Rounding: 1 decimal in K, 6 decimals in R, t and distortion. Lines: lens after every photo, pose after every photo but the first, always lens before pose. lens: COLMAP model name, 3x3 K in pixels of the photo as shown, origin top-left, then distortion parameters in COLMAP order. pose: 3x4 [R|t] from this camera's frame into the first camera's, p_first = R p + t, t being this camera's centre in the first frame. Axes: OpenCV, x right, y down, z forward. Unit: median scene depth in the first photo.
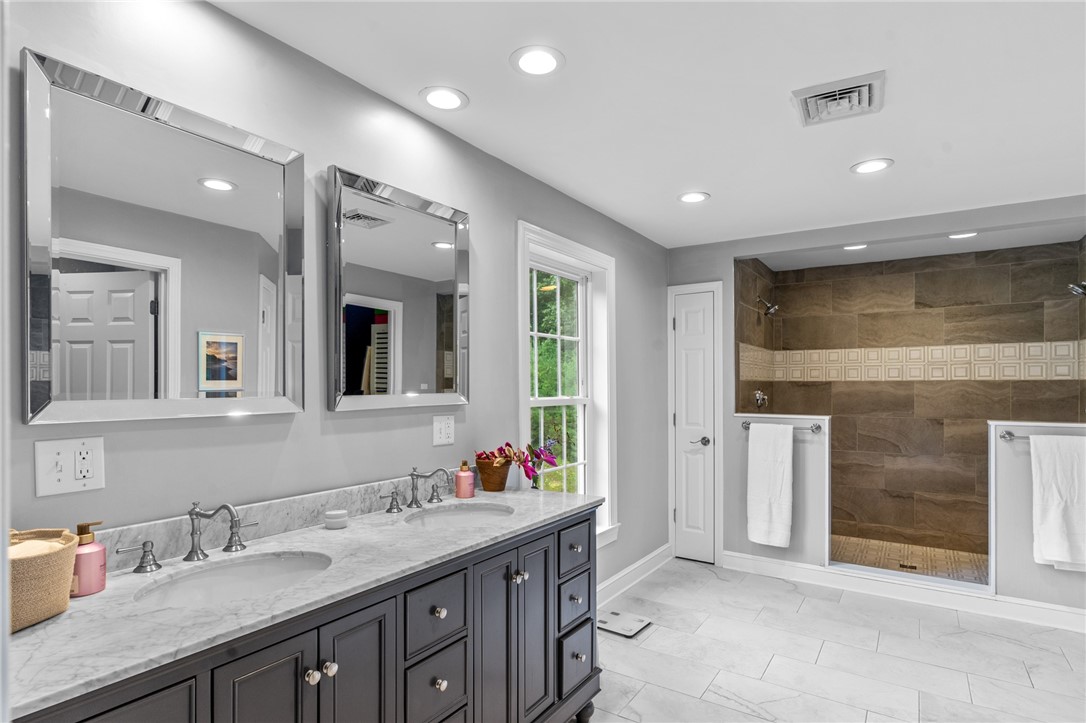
lens RADIAL K [[569.6, 0, 541.3], [0, 569.6, 384.4], [0, 0, 1]] dist [-0.002337, 0.000934]
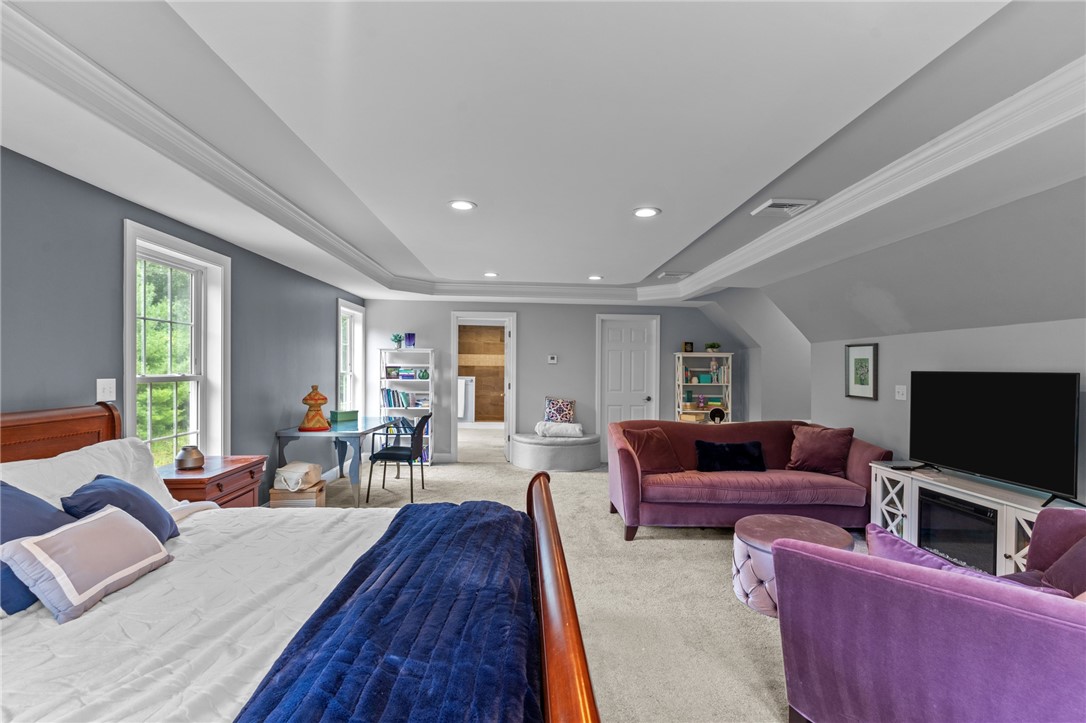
lens RADIAL K [[518.1, 0, 532.5], [0, 518.1, 377.4], [0, 0, 1]] dist [0.000765, -0.000377]
pose [[0.824136, -0.001560, 0.566390, -0.772910], [-0.012965, 0.999682, 0.021619, -0.008126], [-0.566243, -0.025160, 0.823854, -1.394163]]
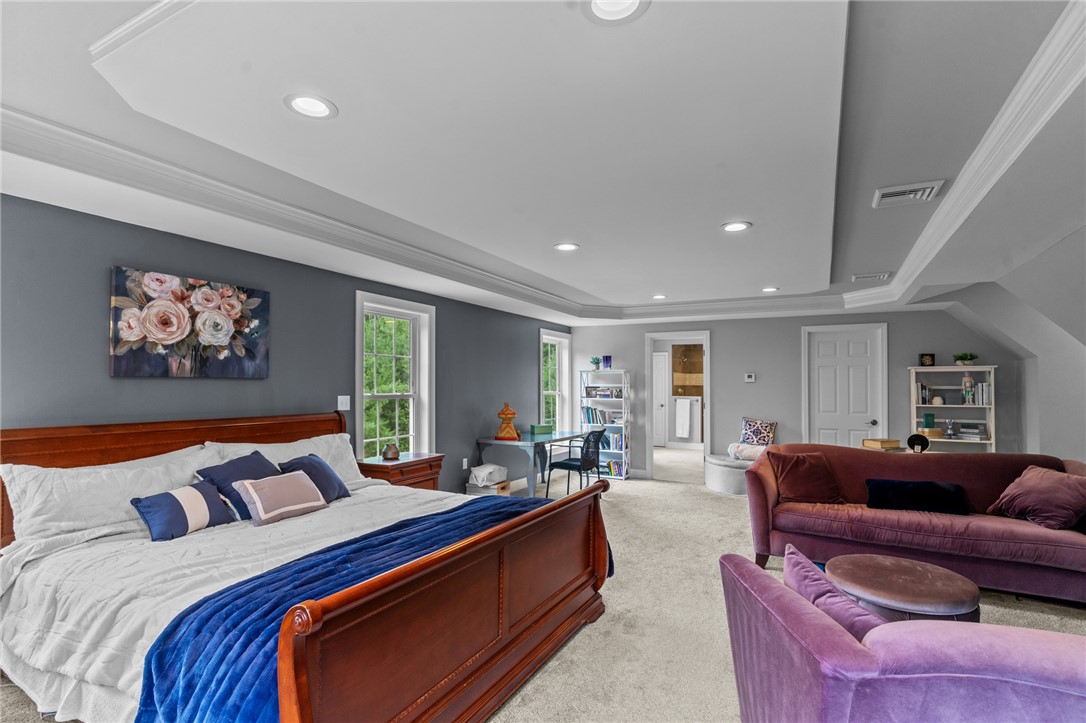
lens RADIAL K [[518.1, 0, 522.1], [0, 518.1, 388.8], [0, 0, 1]] dist [0.000765, -0.000377]
pose [[0.997772, 0.002954, 0.066655, -0.587095], [-0.003541, 0.999956, 0.008695, -0.008731], [-0.066626, -0.008912, 0.997738, -1.558145]]
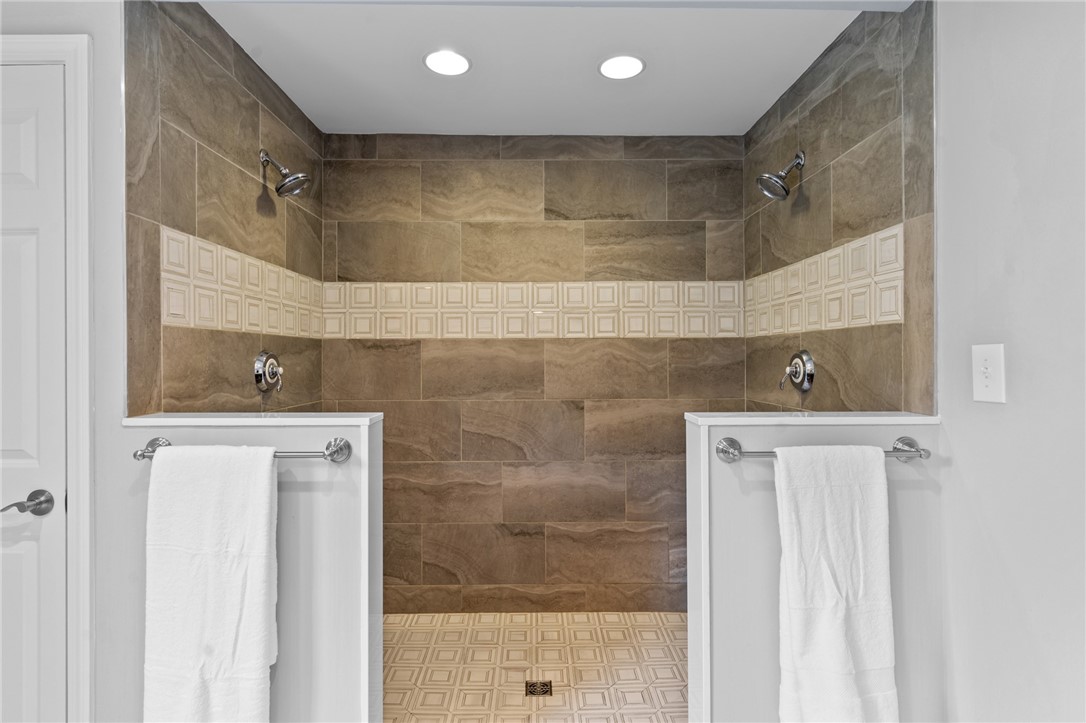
lens RADIAL K [[559.3, 0, 541.4], [0, 559.3, 359.9], [0, 0, 1]] dist [0.001900, -0.000106]
pose [[0.827162, -0.005481, 0.561937, 0.328231], [0.002365, 0.999978, 0.006271, 0.012853], [-0.561958, -0.003858, 0.827156, 0.524962]]
